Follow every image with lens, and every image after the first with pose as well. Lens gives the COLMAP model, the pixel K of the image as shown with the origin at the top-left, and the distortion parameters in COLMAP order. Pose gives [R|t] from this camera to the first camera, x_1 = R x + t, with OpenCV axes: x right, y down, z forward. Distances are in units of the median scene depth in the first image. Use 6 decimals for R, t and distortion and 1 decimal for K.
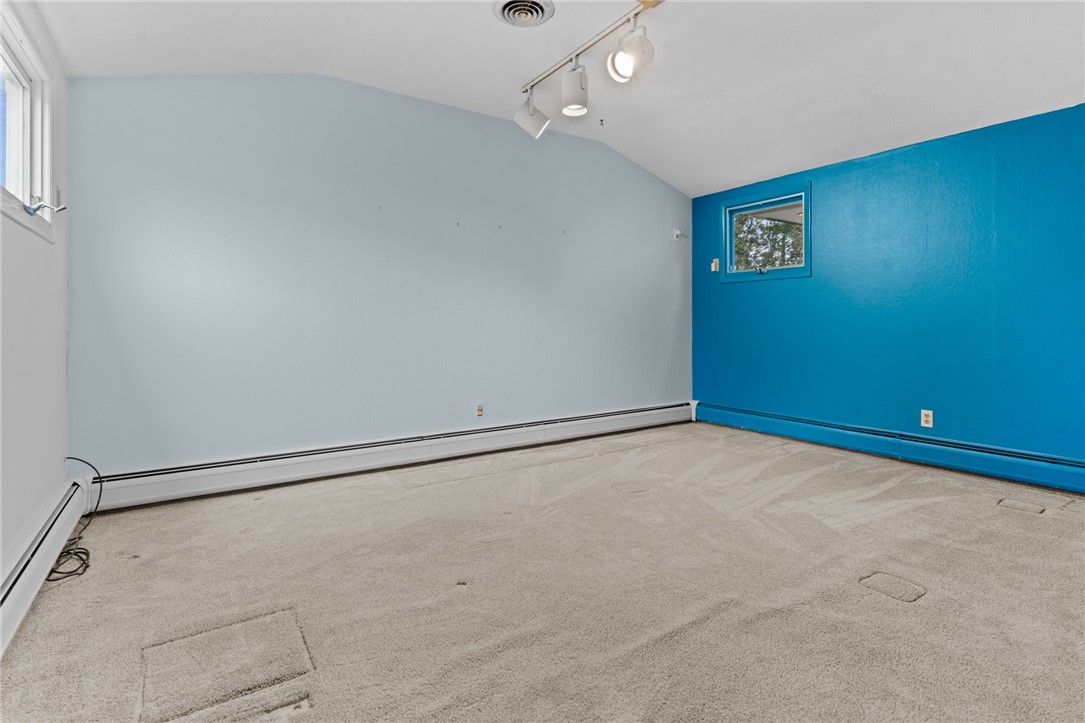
lens RADIAL K [[519.3, 0, 535.9], [0, 519.3, 321.6], [0, 0, 1]] dist [0.002277, 0.000260]
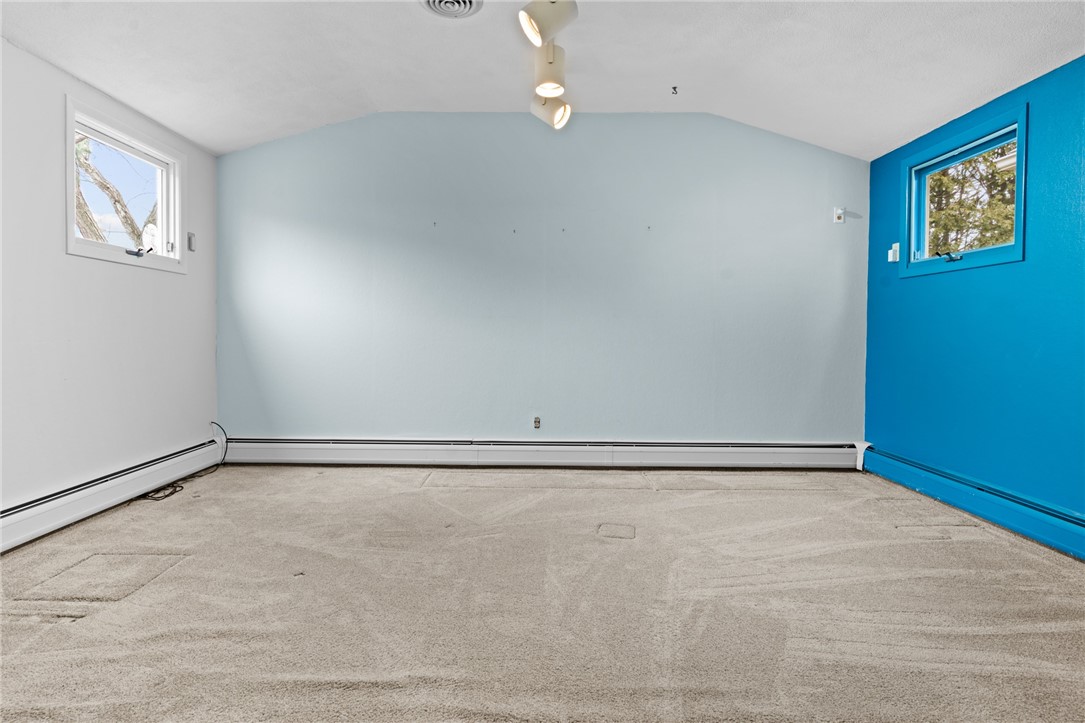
lens RADIAL K [[519.3, 0, 525.4], [0, 519.3, 341.1], [0, 0, 1]] dist [0.002277, 0.000260]
pose [[0.836557, 0.017903, -0.547587, 0.390946], [-0.008808, 0.999776, 0.019230, 0.001223], [0.547808, -0.011264, 0.836528, 0.175960]]
